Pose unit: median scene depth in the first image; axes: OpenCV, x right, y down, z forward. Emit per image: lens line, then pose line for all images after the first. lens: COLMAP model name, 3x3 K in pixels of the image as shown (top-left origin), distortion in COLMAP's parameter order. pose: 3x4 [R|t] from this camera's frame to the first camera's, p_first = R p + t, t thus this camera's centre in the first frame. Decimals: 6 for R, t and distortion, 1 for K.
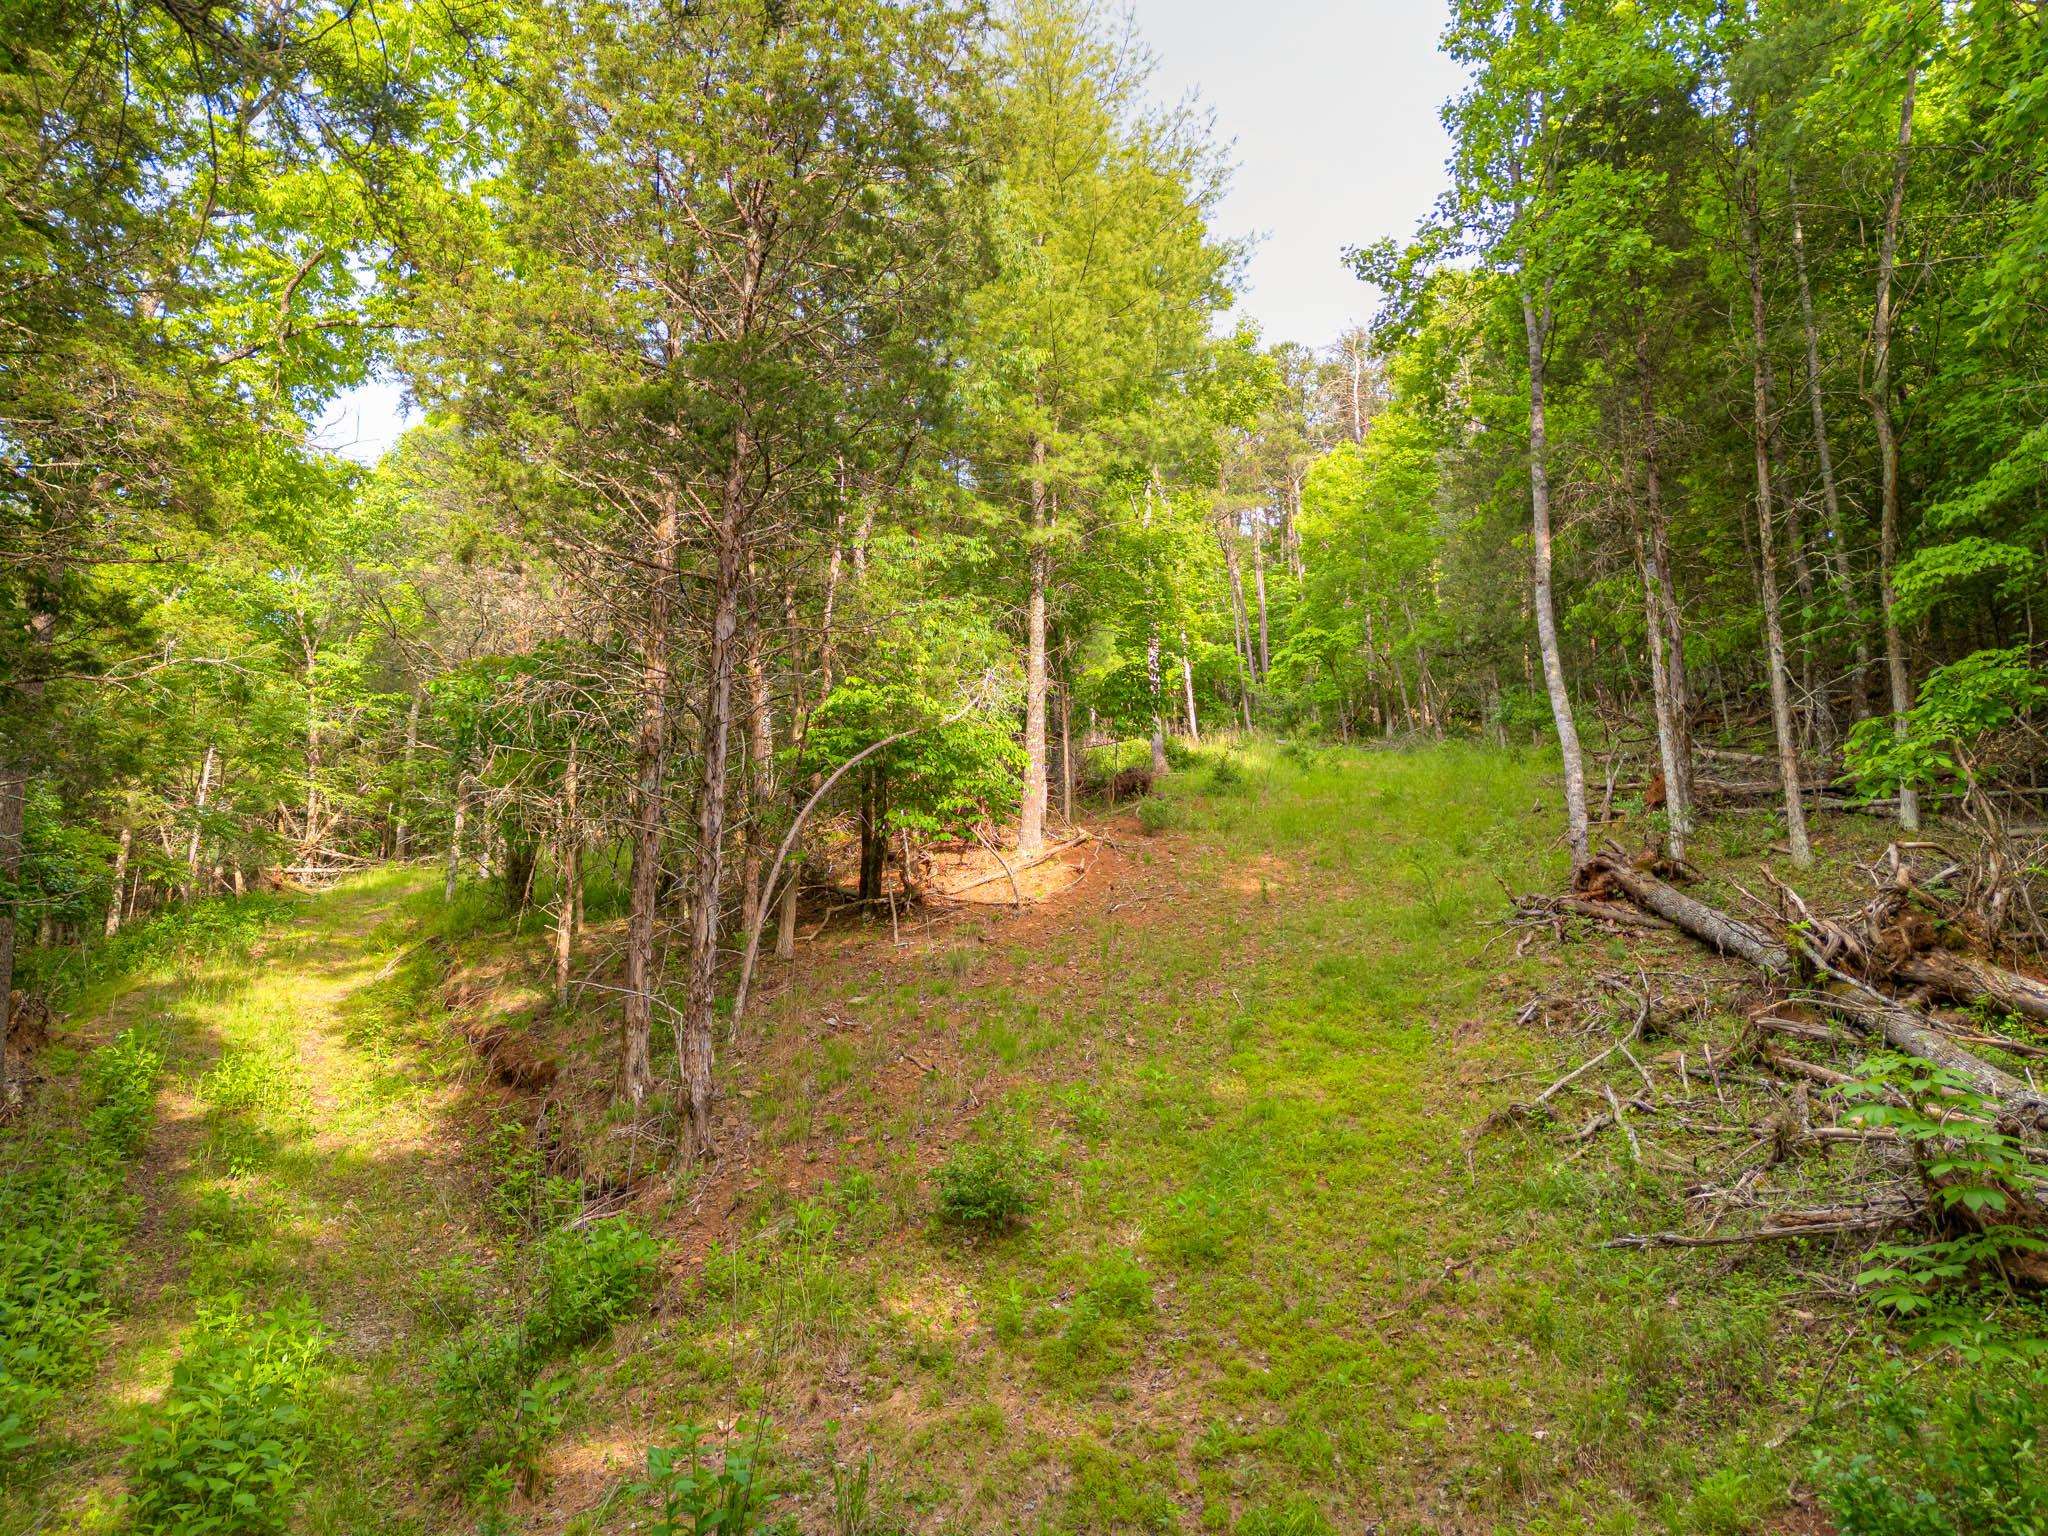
lens RADIAL K [[1442.7, 0, 1041.1], [0, 1442.7, 763.5], [0, 0, 1]] dist [0.069353, -0.055758]
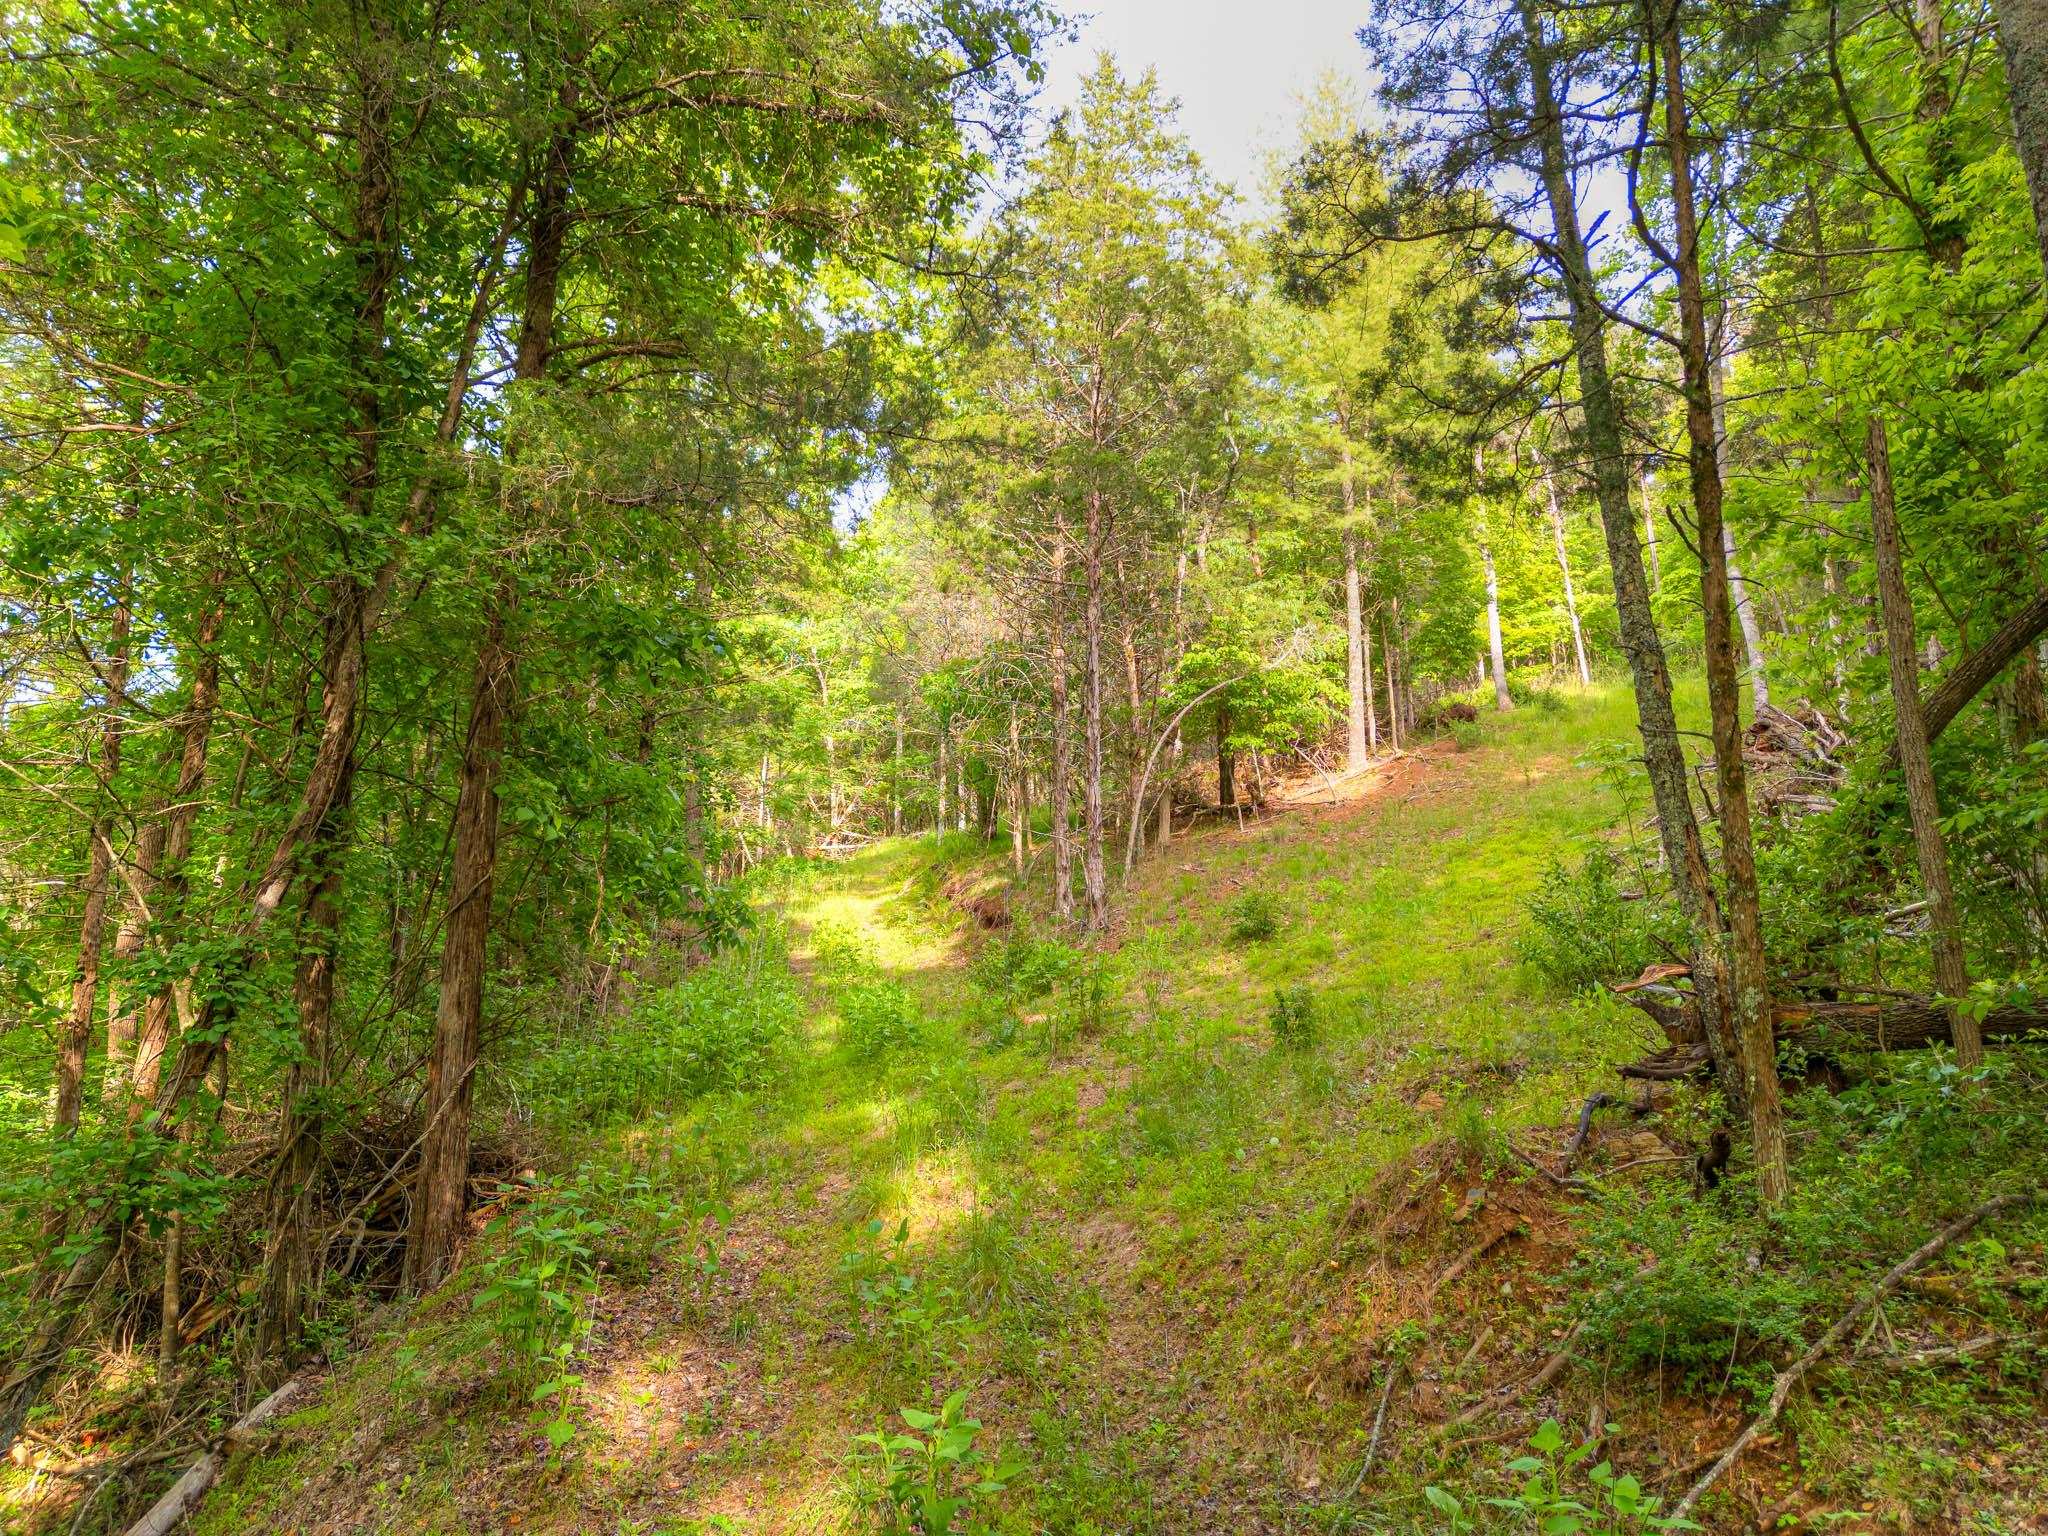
lens RADIAL K [[1442.7, 0, 1014.1], [0, 1442.7, 778.8], [0, 0, 1]] dist [0.069353, -0.055758]
pose [[0.946849, -0.071942, -0.313531, 0.122441], [0.075364, 0.997155, -0.001208, 0.054386], [0.312726, -0.022485, 0.949577, -0.362242]]
